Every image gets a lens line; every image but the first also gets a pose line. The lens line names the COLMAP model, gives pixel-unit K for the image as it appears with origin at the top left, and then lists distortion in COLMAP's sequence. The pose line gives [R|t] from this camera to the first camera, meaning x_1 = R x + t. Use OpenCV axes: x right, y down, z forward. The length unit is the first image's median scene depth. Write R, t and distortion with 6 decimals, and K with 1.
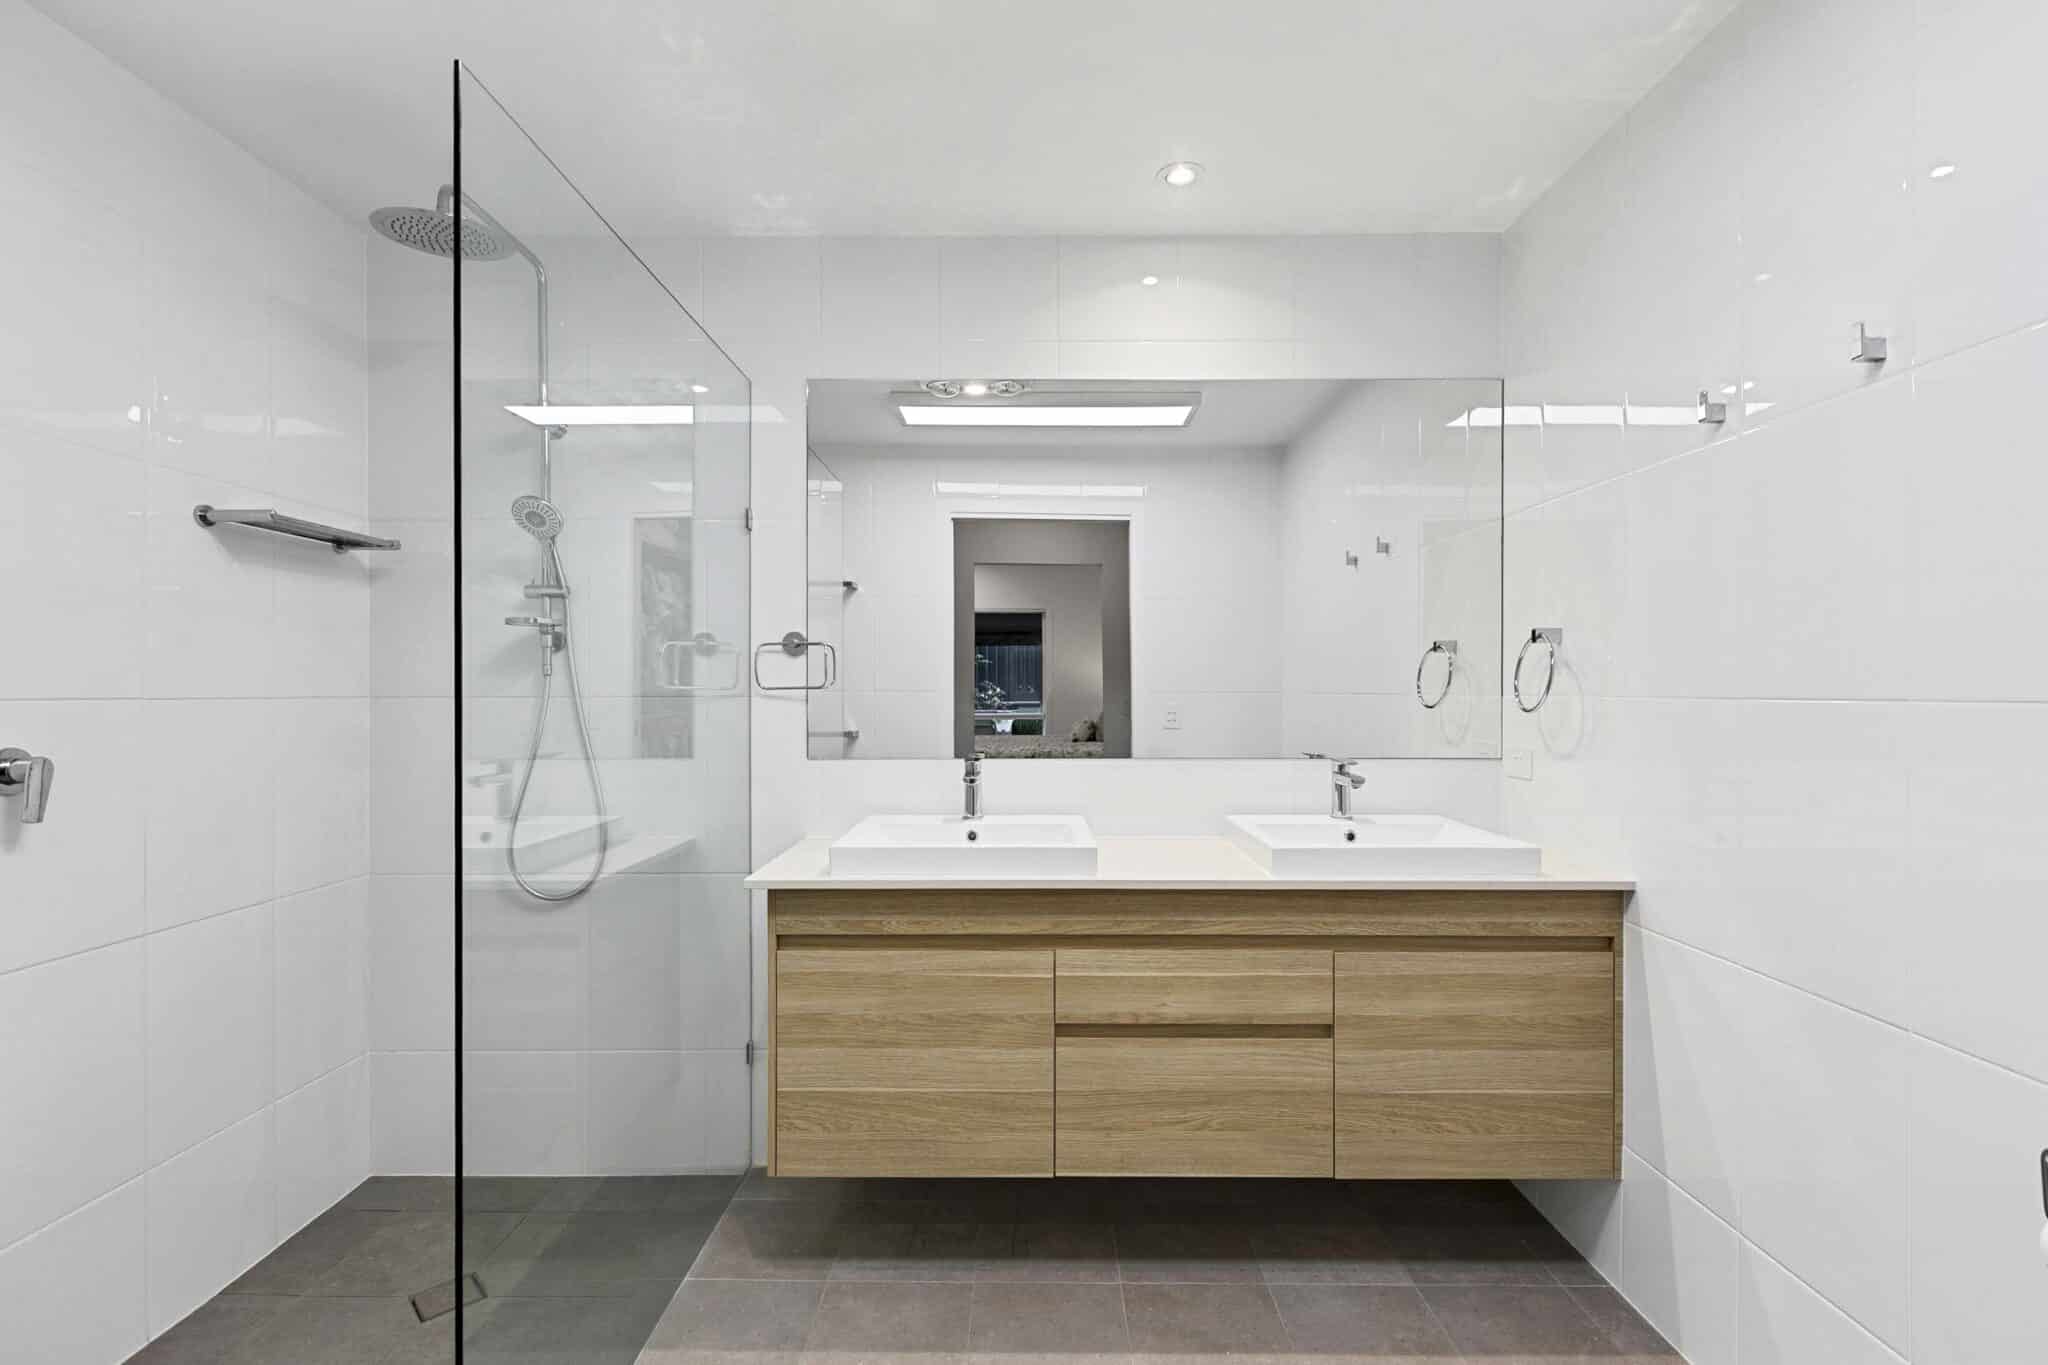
lens RADIAL K [[934.0, 0, 1024.4], [0, 934.0, 685.5], [0, 0, 1]] dist [0.003597, 0.000245]
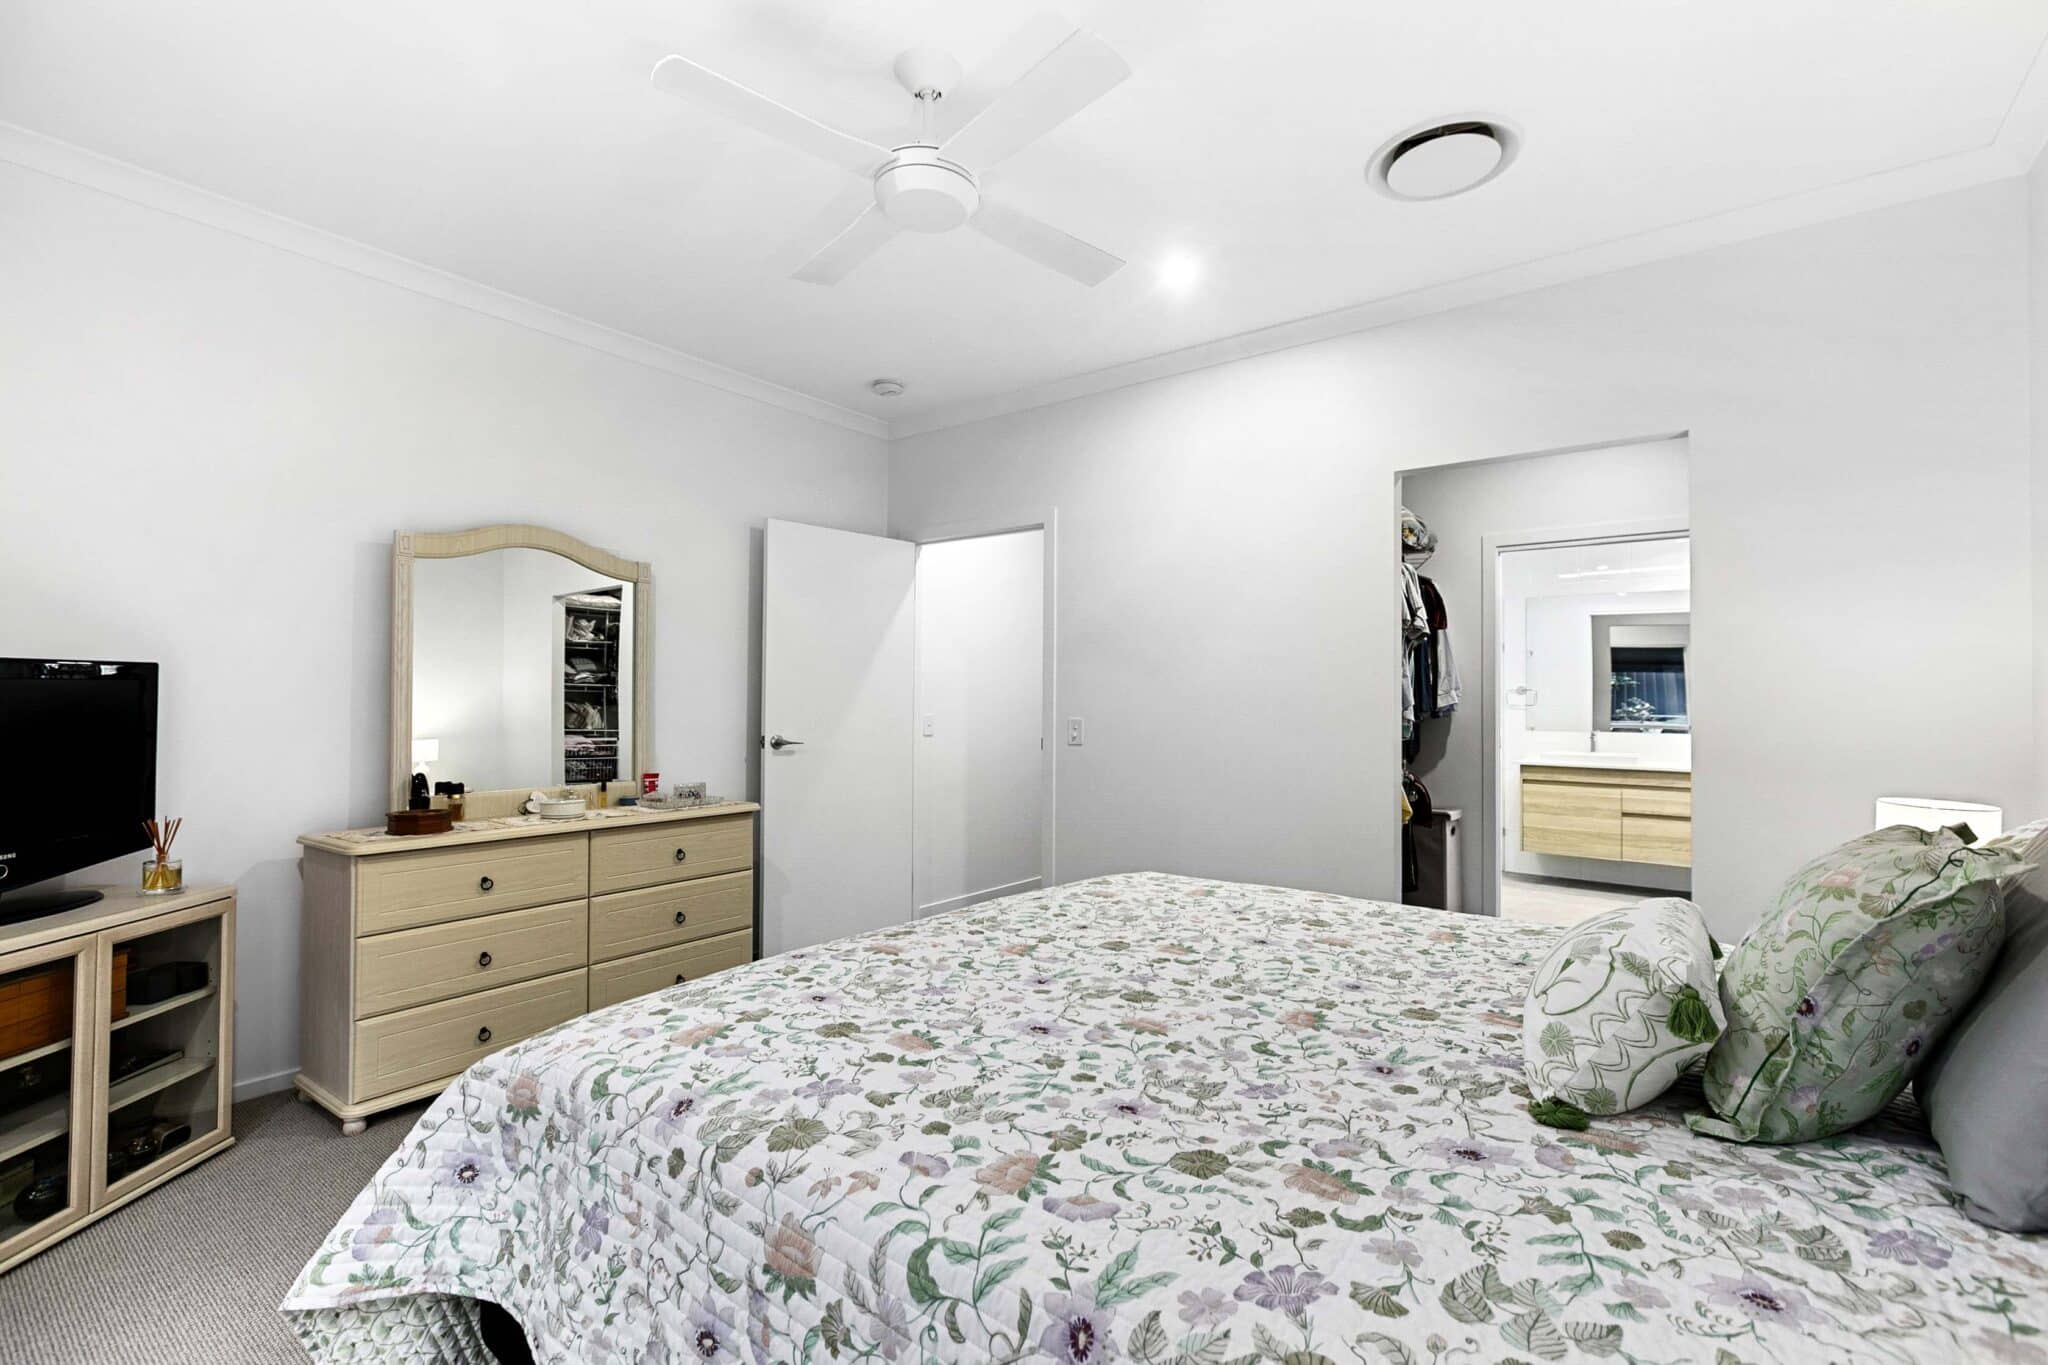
lens RADIAL K [[934.0, 0, 1019.1], [0, 934.0, 686.5], [0, 0, 1]] dist [0.003597, 0.000245]
pose [[0.802853, -0.001025, -0.596176, 0.283882], [-0.004928, 0.999953, -0.008356, -0.029465], [0.596156, 0.009646, 0.802810, -2.771892]]
